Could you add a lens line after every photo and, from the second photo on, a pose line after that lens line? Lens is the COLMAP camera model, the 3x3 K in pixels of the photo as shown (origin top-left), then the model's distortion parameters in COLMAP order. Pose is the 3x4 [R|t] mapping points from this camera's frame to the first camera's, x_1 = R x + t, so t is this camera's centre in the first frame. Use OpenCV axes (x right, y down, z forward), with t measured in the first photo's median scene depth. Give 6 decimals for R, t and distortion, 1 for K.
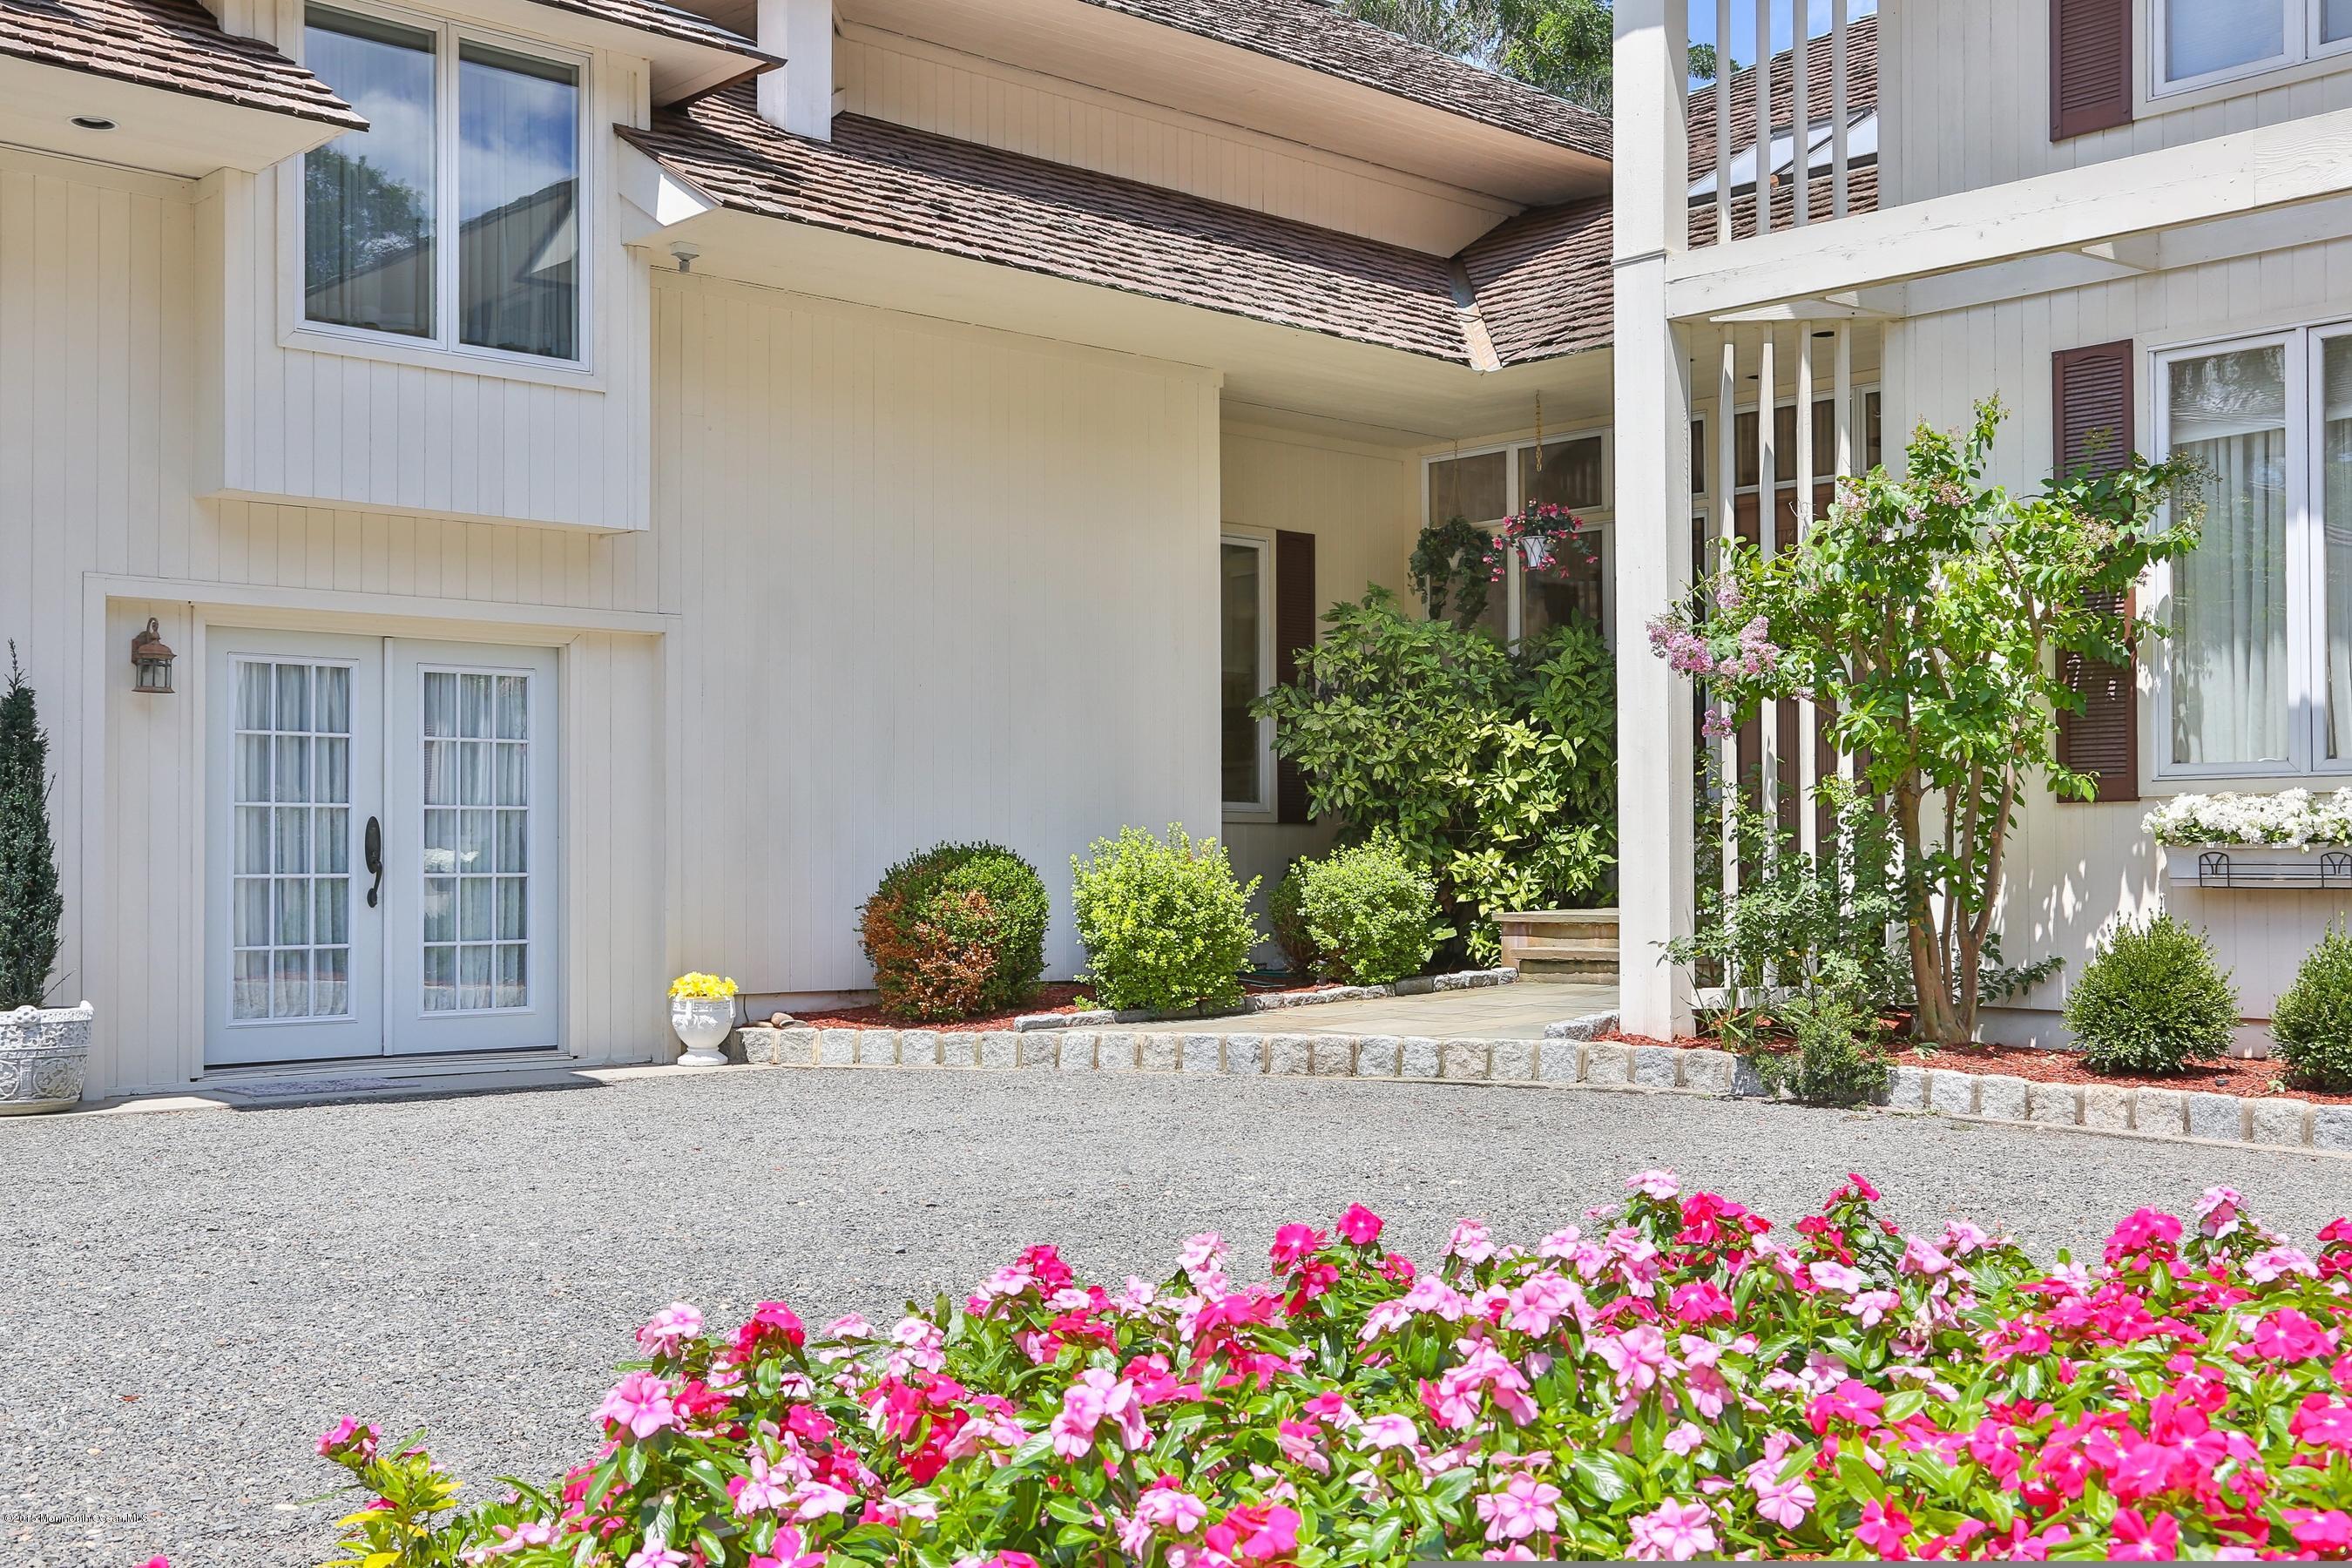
lens RADIAL K [[2579.8, 0, 1175.5], [0, 2579.8, 791.3], [0, 0, 1]] dist [0.055772, 0.000000]
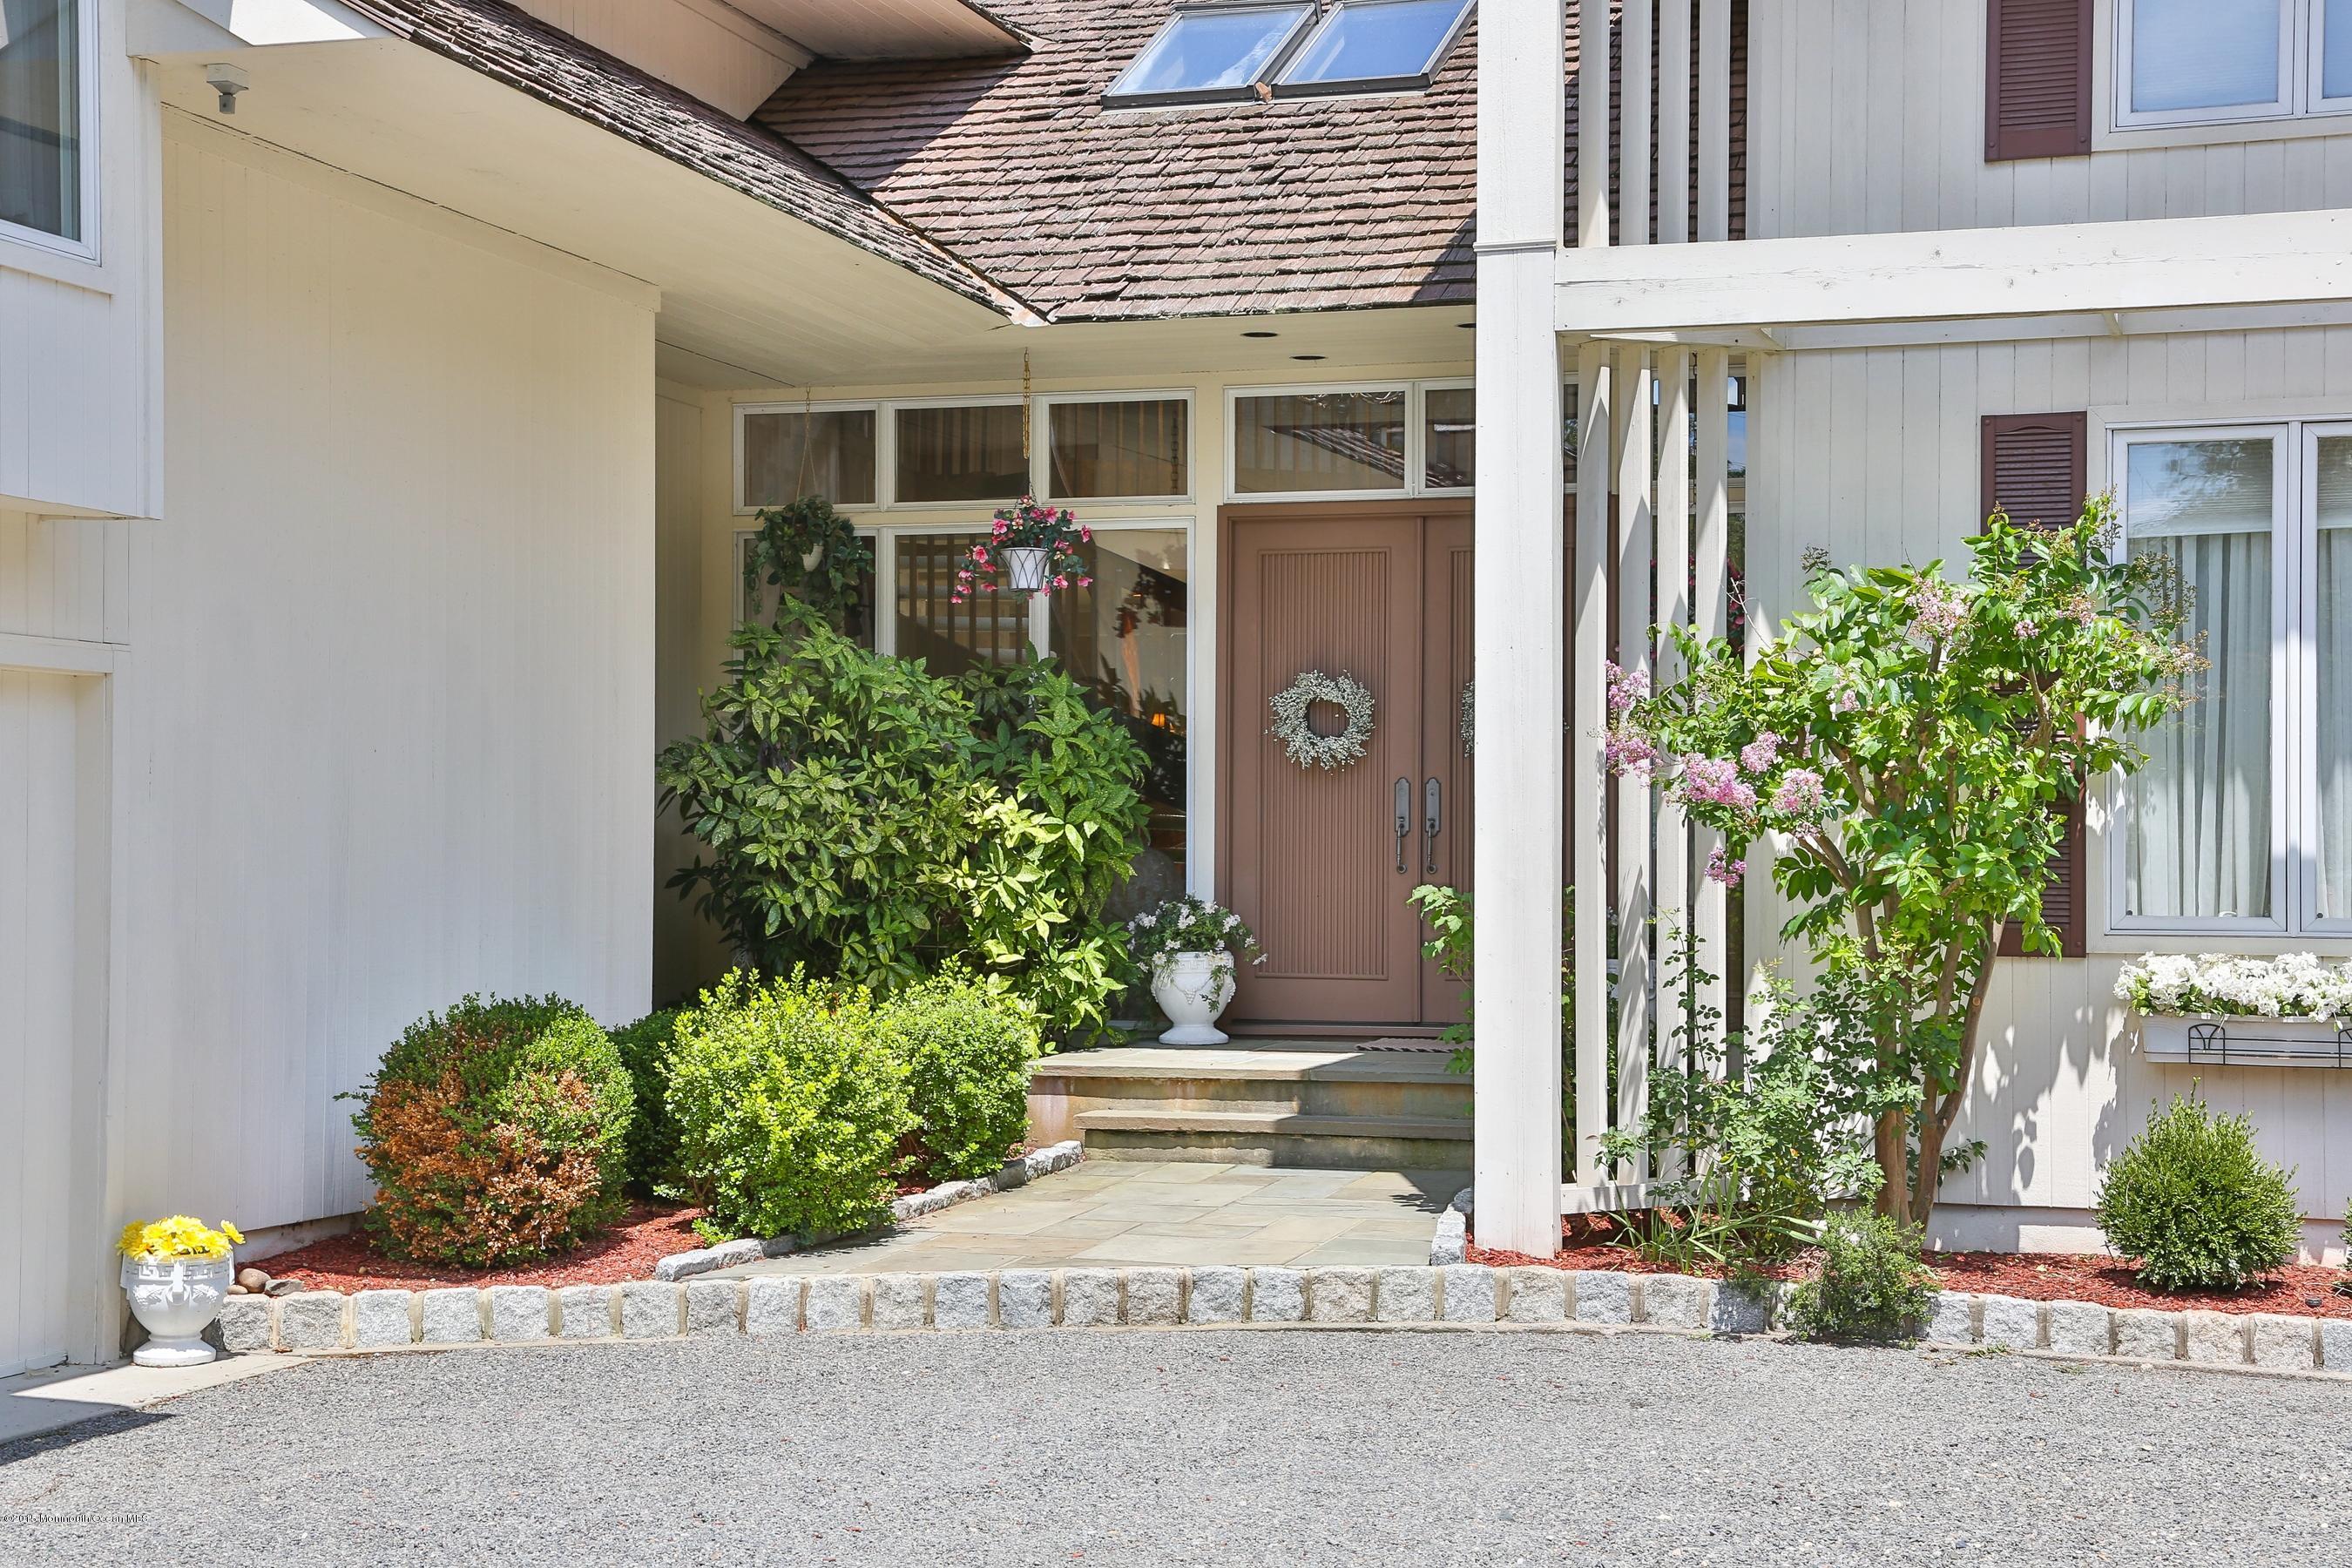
lens RADIAL K [[3614.9, 0, 1175.7], [0, 3614.9, 785.0], [0, 0, 1]] dist [0.189393, 0.000000]
pose [[0.865149, 0.018009, 0.501192, -0.446078], [-0.022405, 0.999745, 0.002752, -0.045213], [-0.501014, -0.013610, 0.865332, 0.106331]]
